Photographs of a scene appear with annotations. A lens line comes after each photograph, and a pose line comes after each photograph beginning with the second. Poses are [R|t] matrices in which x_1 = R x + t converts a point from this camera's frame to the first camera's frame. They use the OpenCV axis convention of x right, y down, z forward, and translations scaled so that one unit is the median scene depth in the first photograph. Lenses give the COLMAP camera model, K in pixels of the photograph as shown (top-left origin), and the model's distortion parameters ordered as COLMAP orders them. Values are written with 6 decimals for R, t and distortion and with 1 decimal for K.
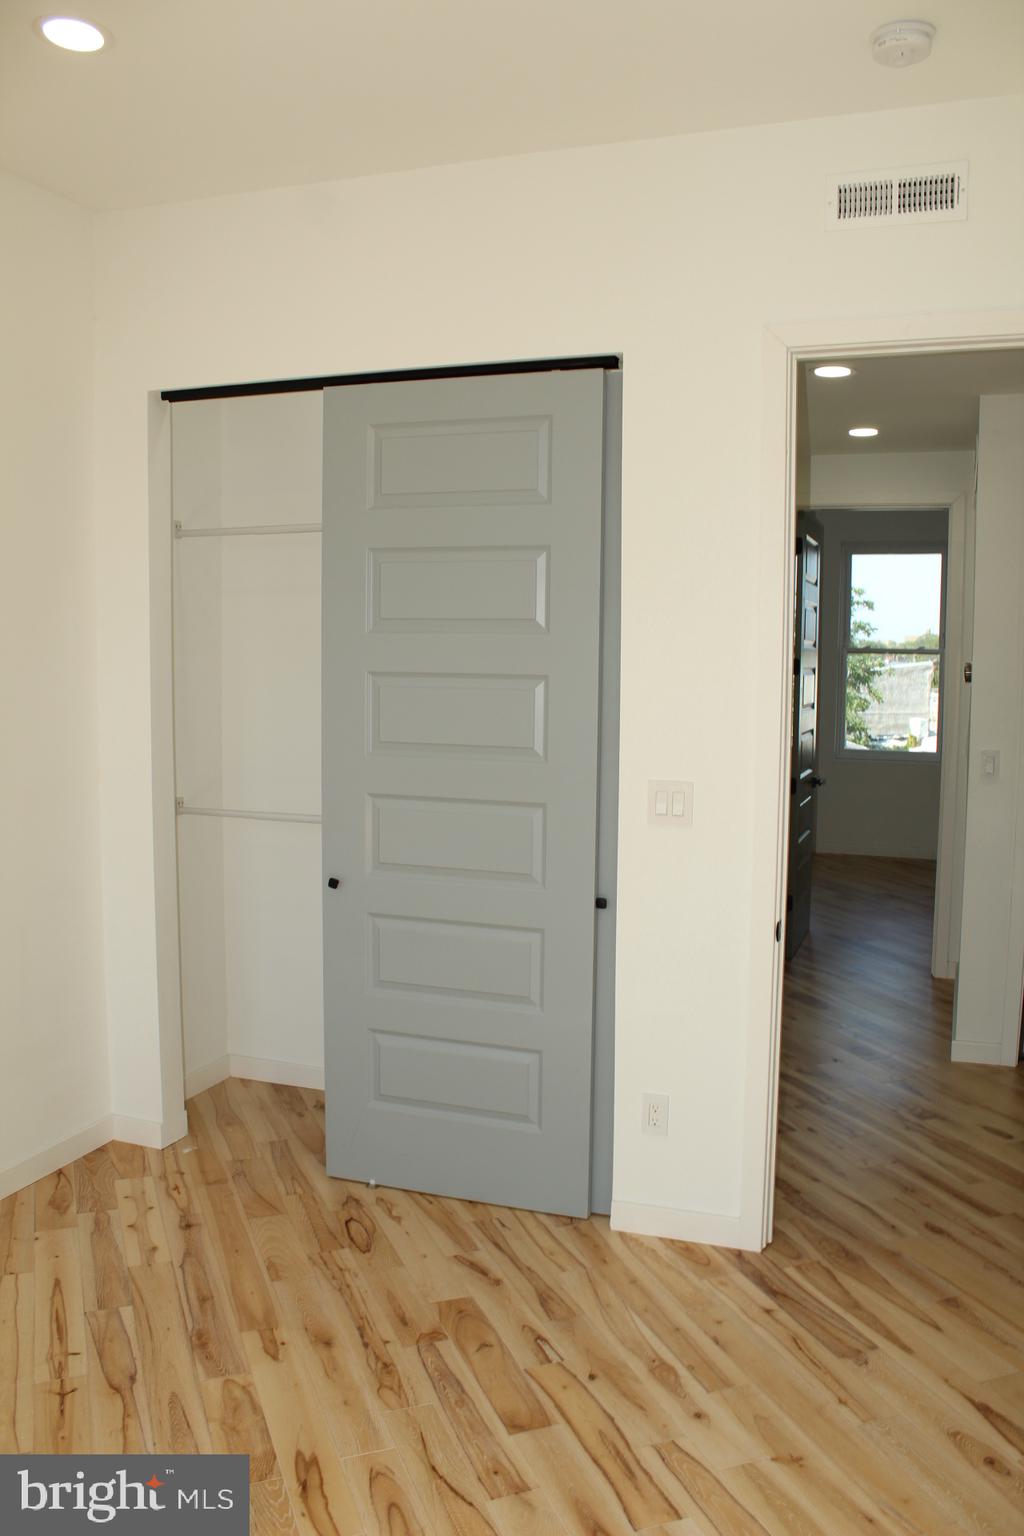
lens RADIAL K [[1273.8, 0, 509.5], [0, 1273.8, 776.3], [0, 0, 1]] dist [-0.163648, 0.141667]
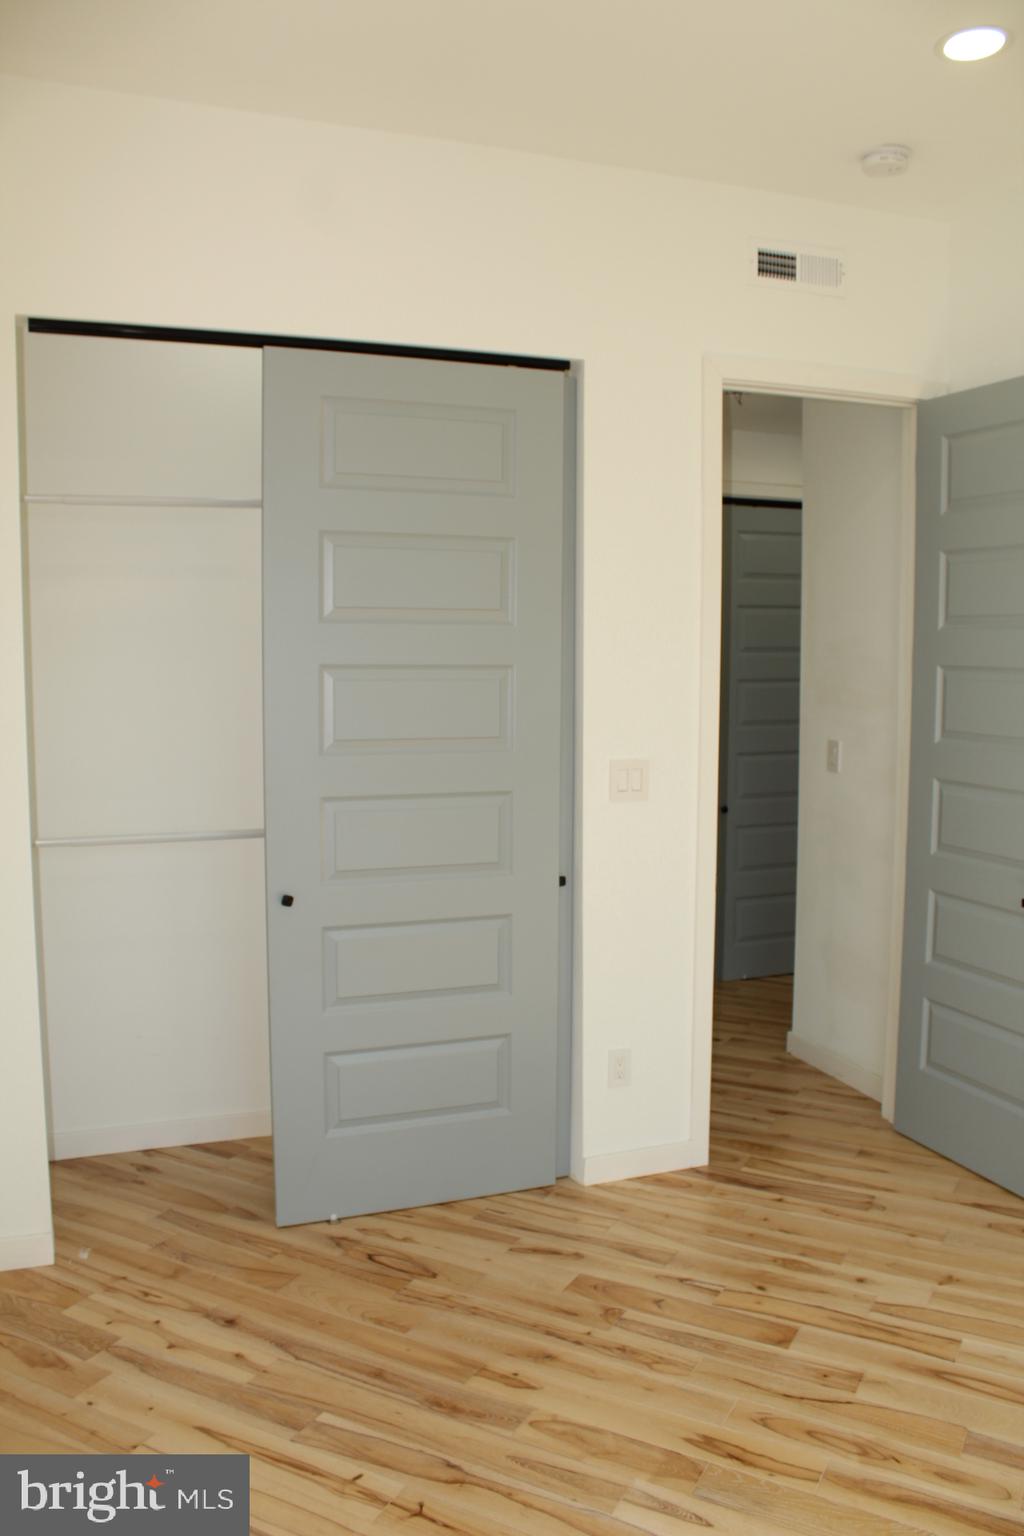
lens RADIAL K [[1273.8, 0, 520.4], [0, 1273.8, 766.2], [0, 0, 1]] dist [-0.163648, 0.141667]
pose [[0.751870, -0.069017, 0.655689, -0.663354], [0.069818, 0.997249, 0.024910, -0.023564], [-0.655604, 0.027050, 0.754620, 0.235280]]
